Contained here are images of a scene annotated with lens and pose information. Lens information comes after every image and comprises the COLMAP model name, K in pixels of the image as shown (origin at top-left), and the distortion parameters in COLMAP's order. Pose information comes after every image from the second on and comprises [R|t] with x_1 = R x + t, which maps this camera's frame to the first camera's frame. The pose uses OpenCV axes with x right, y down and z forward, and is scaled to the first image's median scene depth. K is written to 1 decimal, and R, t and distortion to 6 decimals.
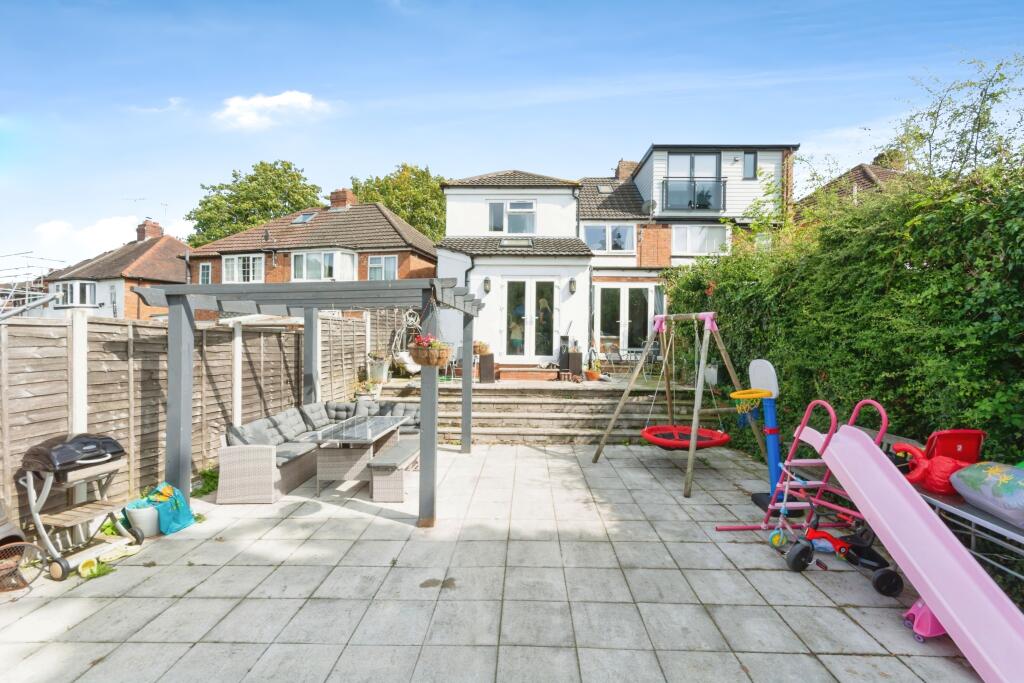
lens RADIAL K [[441.5, 0, 512.0], [0, 441.5, 341.5], [0, 0, 1]] dist [0.000190, 0.000018]
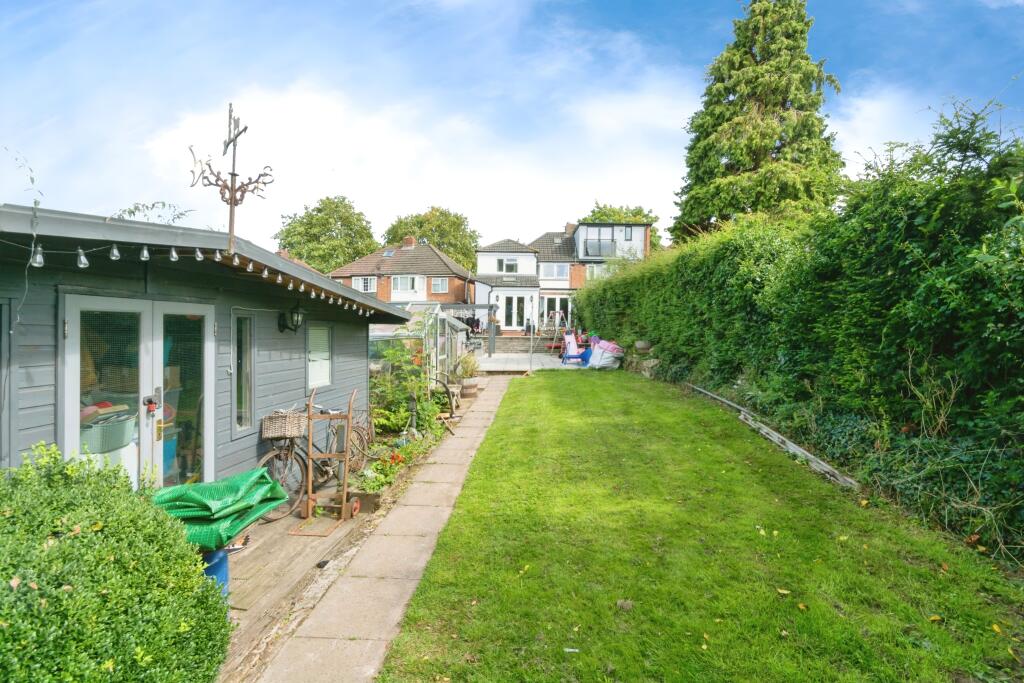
lens RADIAL K [[454.0, 0, 512.0], [0, 454.0, 341.5], [0, 0, 1]] dist [-0.000207, -0.000017]
pose [[0.999746, 0.003852, 0.022200, -0.024835], [-0.004231, 0.999846, 0.017036, 0.059817], [-0.022131, -0.017125, 0.999608, -1.268339]]
